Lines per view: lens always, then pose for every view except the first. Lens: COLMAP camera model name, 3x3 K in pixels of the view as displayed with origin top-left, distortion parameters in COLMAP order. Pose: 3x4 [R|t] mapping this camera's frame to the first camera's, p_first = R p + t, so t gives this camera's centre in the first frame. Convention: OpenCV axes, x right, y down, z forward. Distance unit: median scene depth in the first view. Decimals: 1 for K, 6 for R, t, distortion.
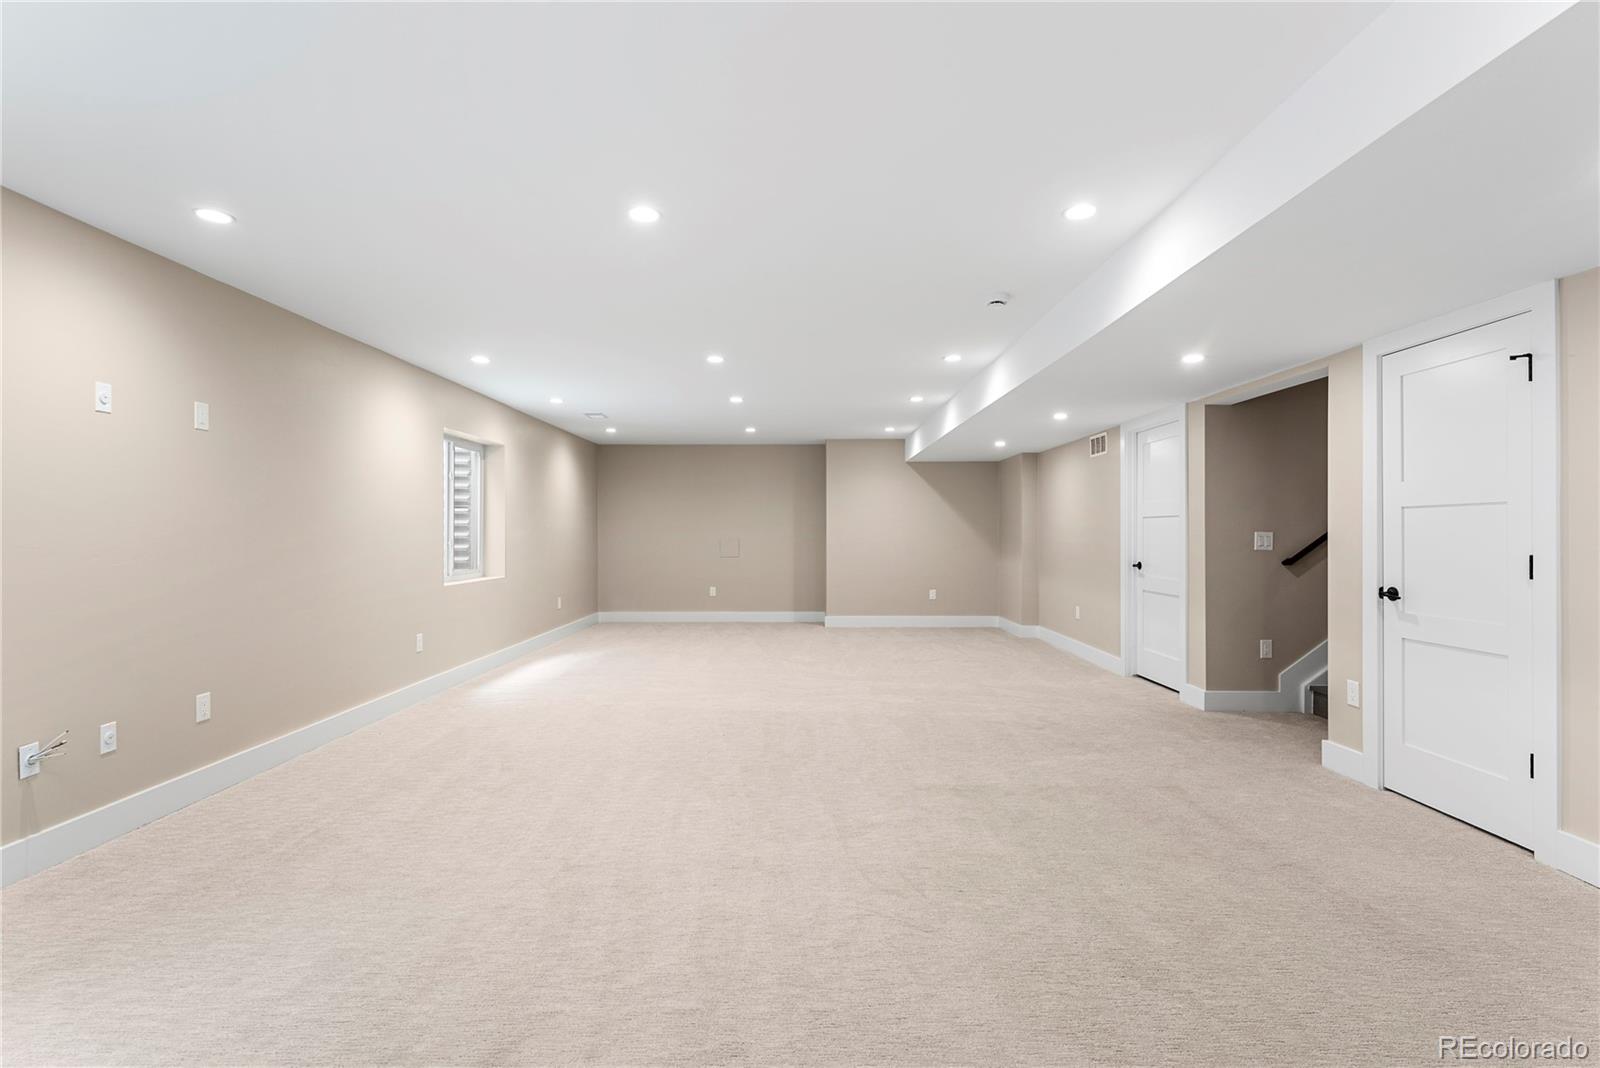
lens RADIAL K [[781.3, 0, 800.0], [0, 781.3, 534.0], [0, 0, 1]] dist [-0.000302, -0.000022]
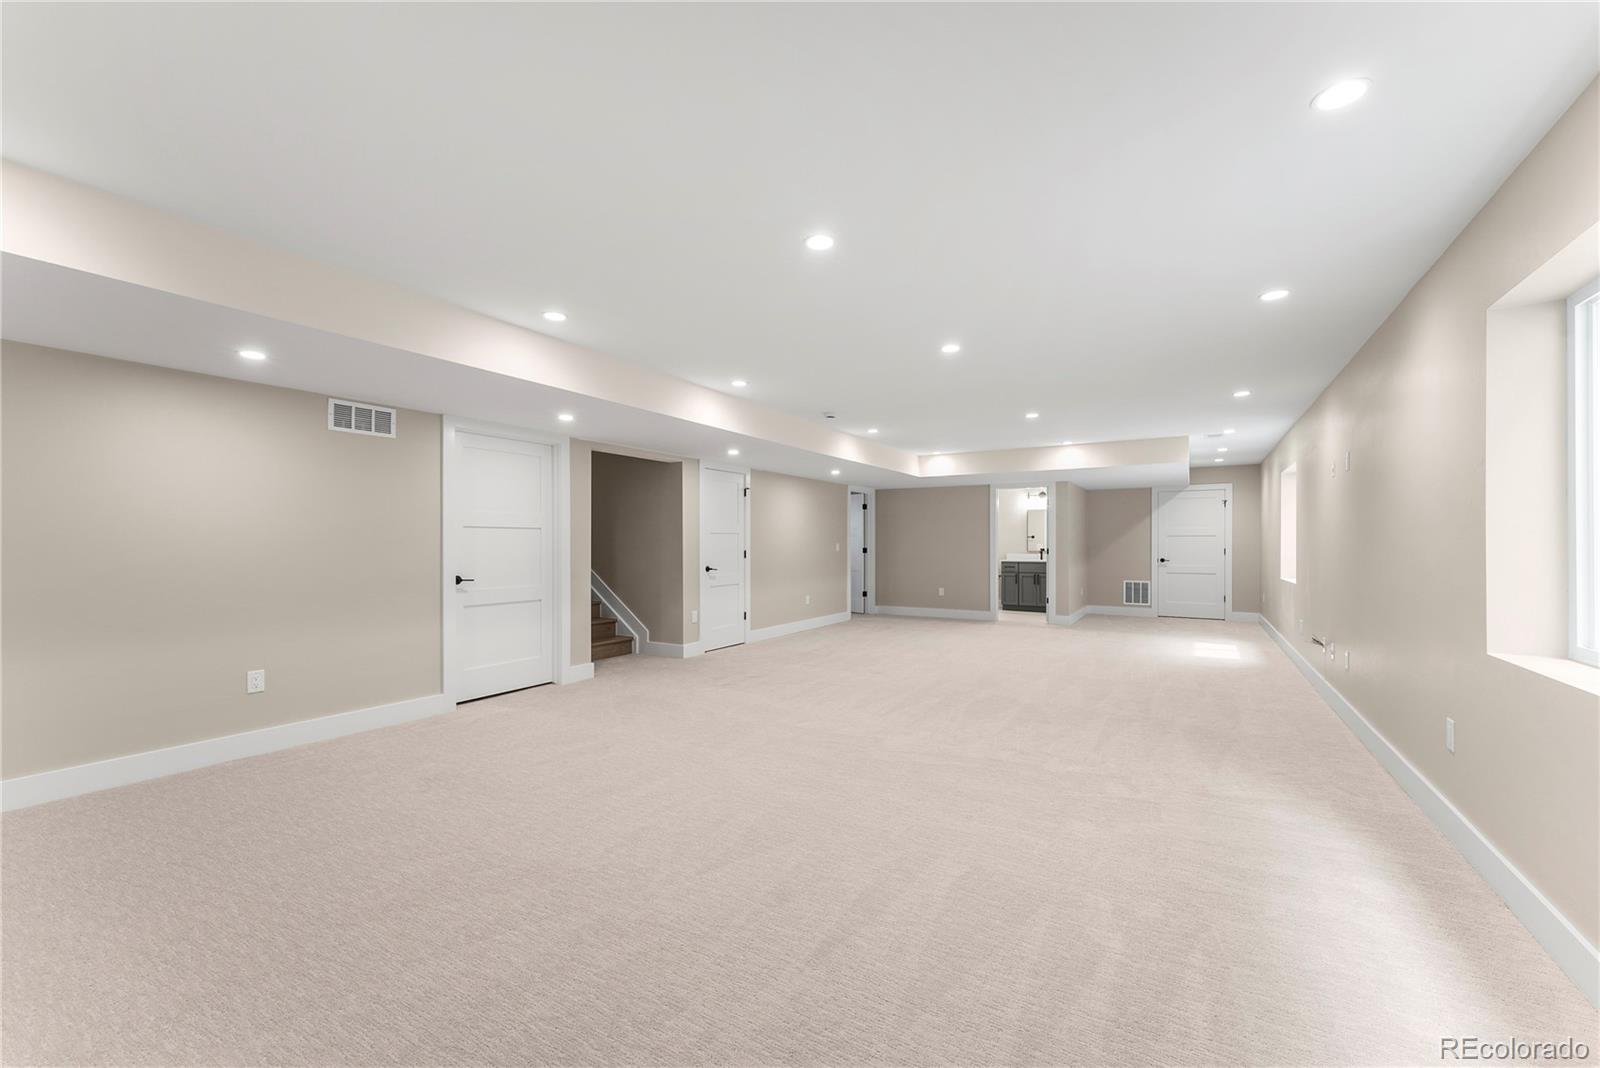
lens RADIAL K [[640.0, 0, 799.8], [0, 640.0, 531.3], [0, 0, 1]] dist [-0.000287, 0.000236]
pose [[-0.859846, 0.010837, 0.510438, -0.463513], [0.004204, 0.999891, -0.014146, -0.008975], [-0.510536, -0.010018, -0.859798, 2.426881]]
